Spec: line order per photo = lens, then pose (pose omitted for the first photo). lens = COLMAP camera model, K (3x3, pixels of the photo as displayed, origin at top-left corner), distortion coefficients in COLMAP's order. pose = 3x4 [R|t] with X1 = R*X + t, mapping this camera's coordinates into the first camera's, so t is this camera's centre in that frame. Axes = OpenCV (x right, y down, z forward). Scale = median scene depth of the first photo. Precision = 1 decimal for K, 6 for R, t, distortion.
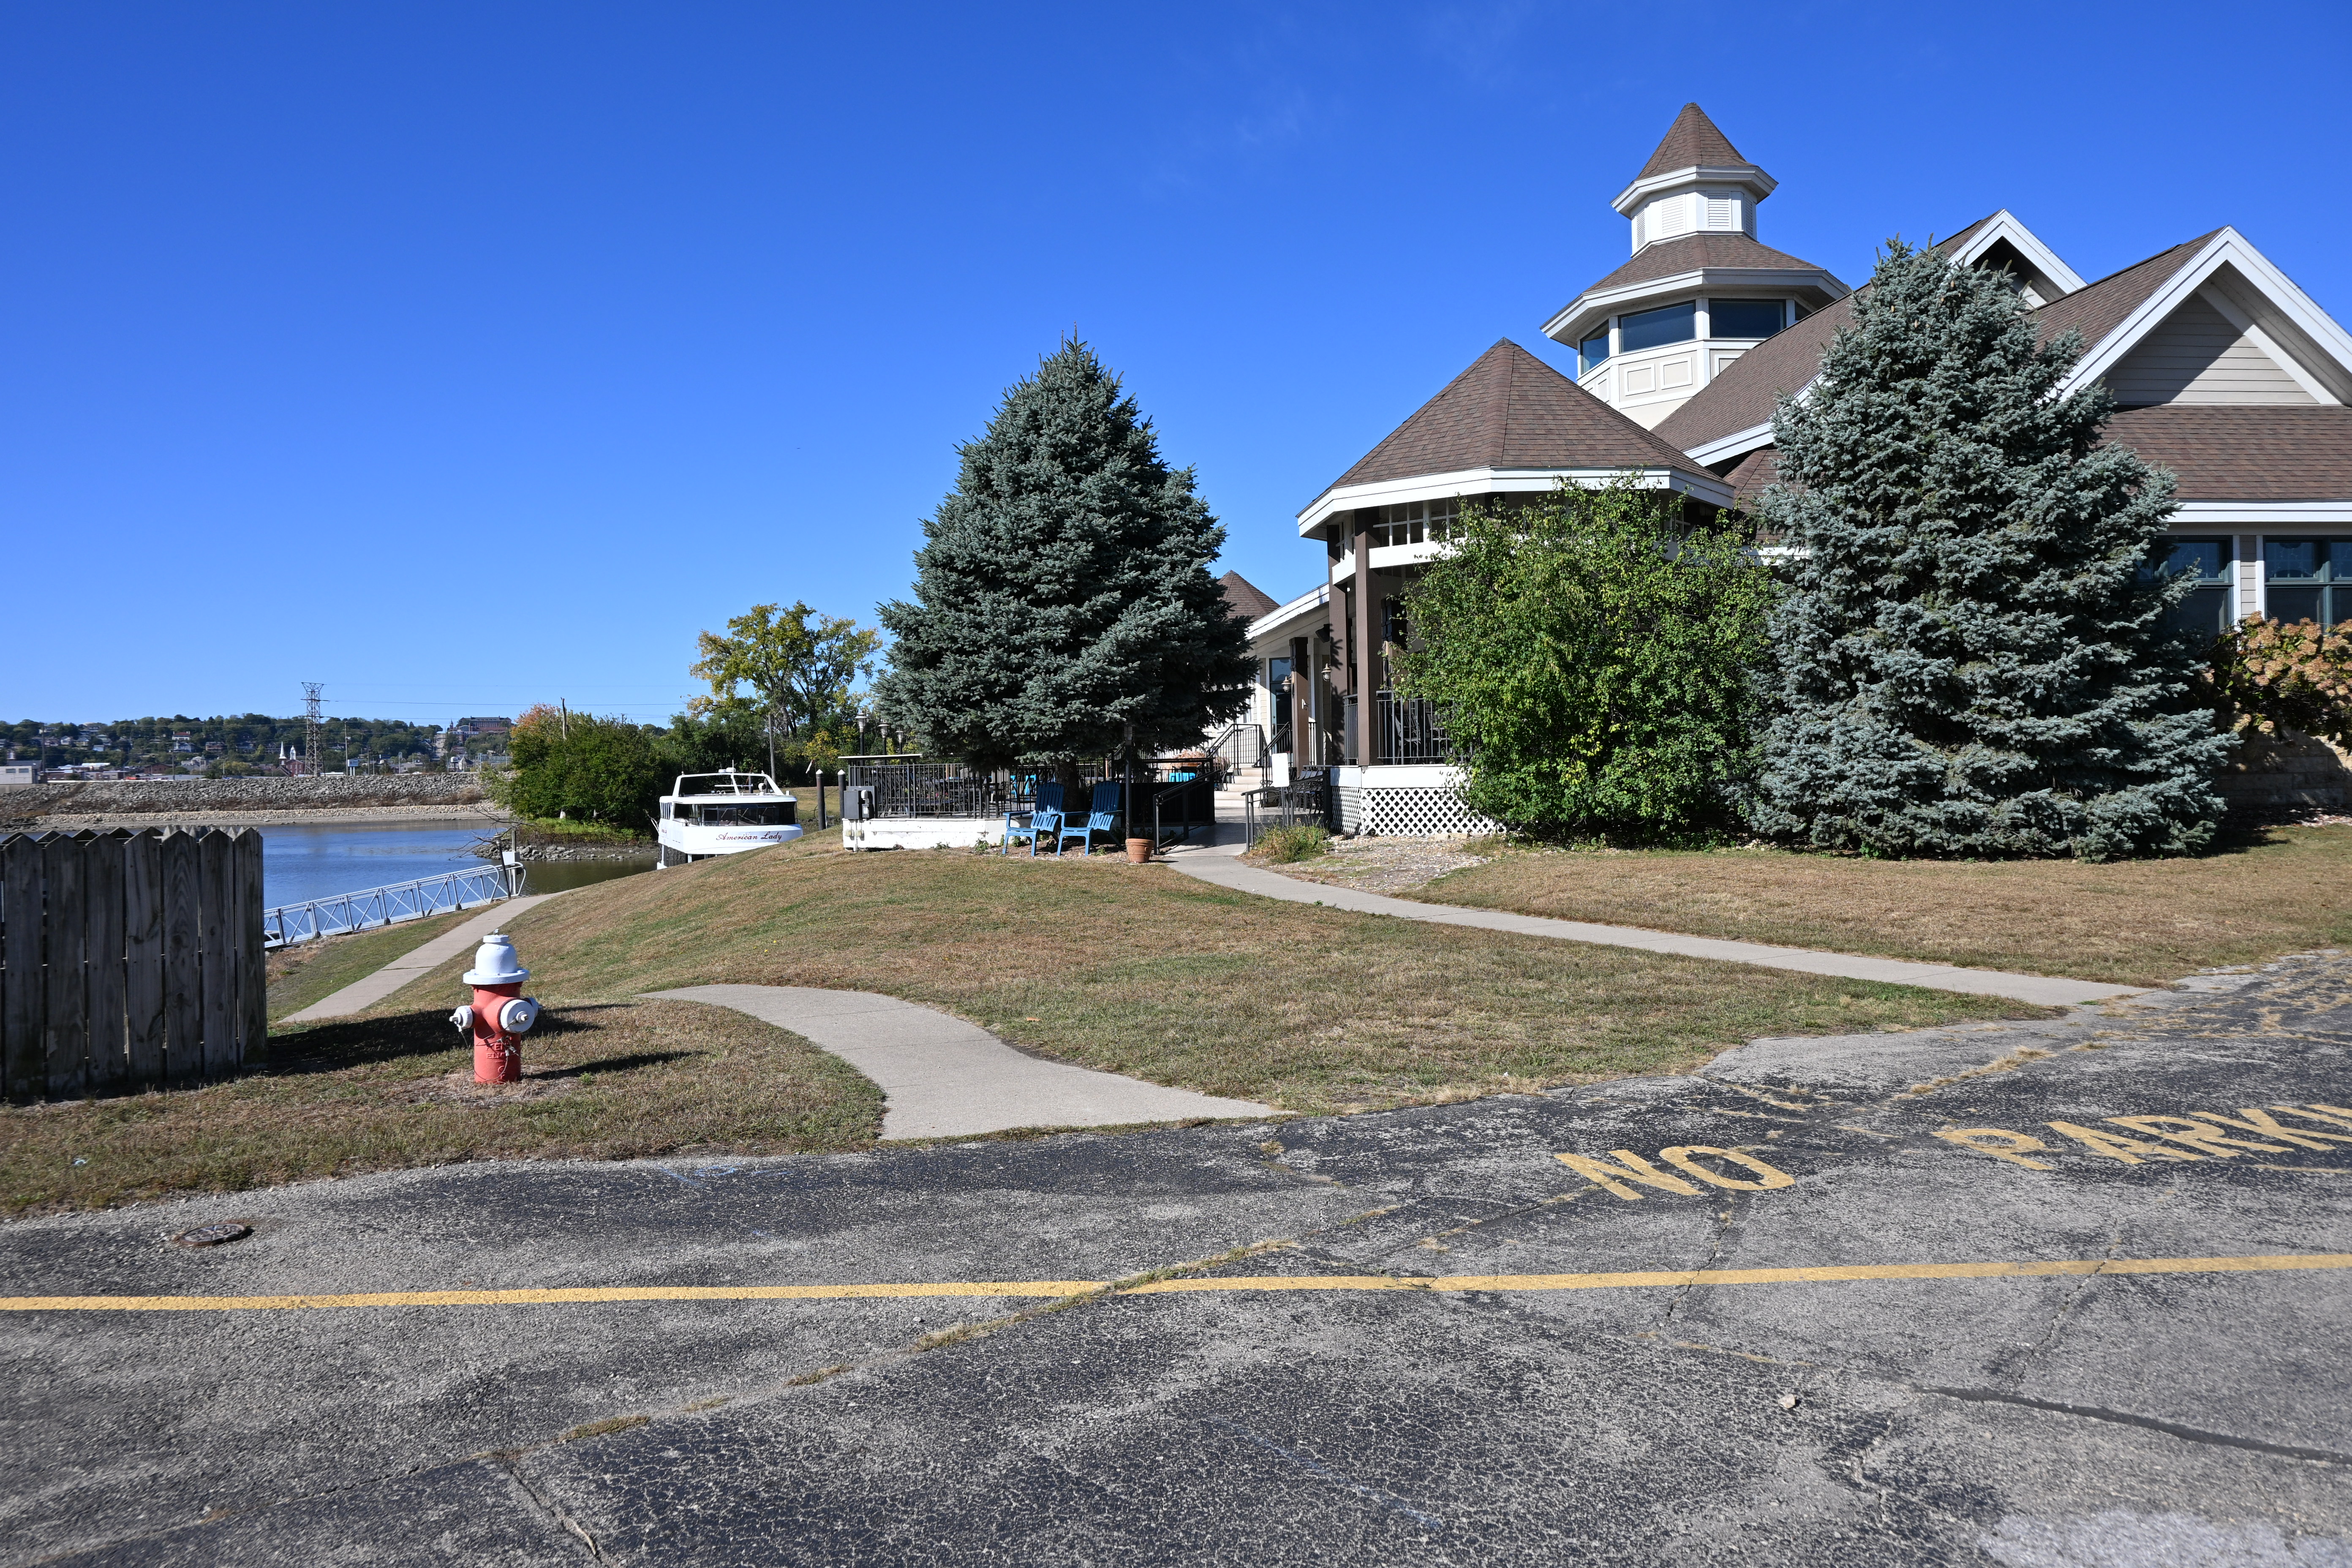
lens RADIAL K [[1594.6, 0, 1172.0], [0, 1594.6, 769.1], [0, 0, 1]] dist [0.003420, -0.004071]
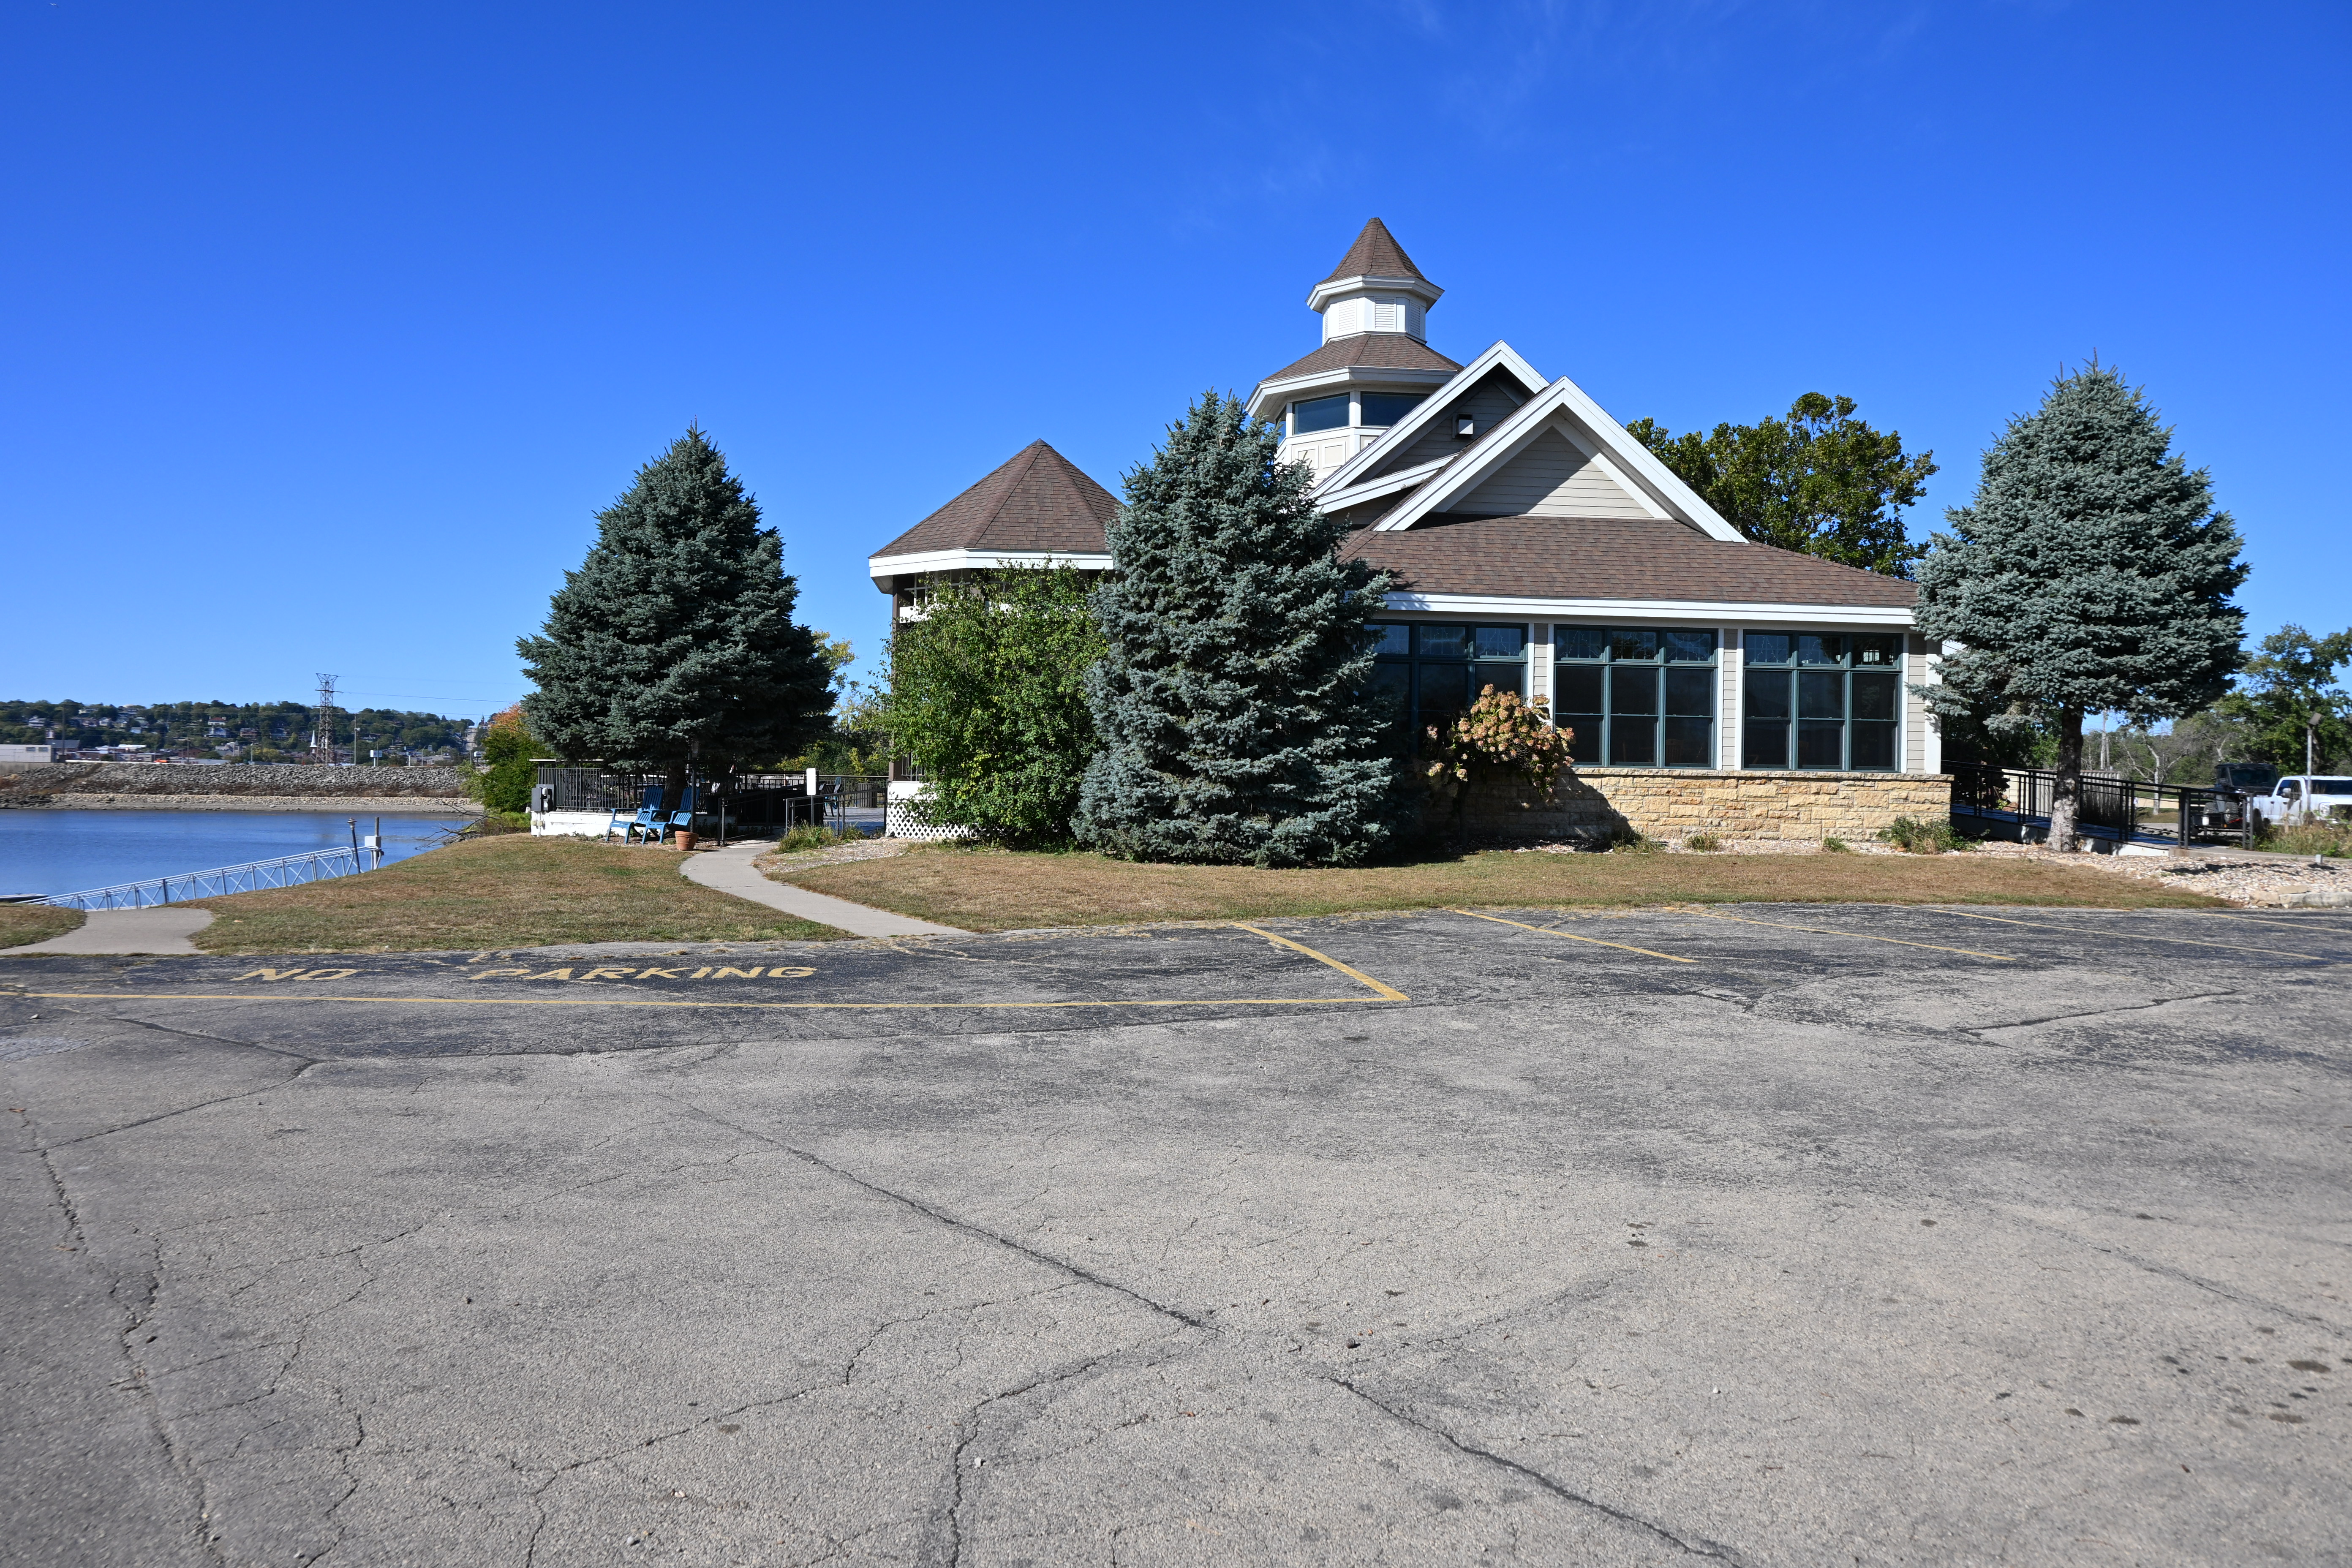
lens RADIAL K [[1594.6, 0, 1172.0], [0, 1594.6, 769.1], [0, 0, 1]] dist [0.003420, -0.004071]
pose [[0.999194, 0.035866, -0.018024, 0.345190], [-0.036086, 0.999277, -0.012002, -0.004108], [0.017581, 0.012643, 0.999766, -0.231087]]
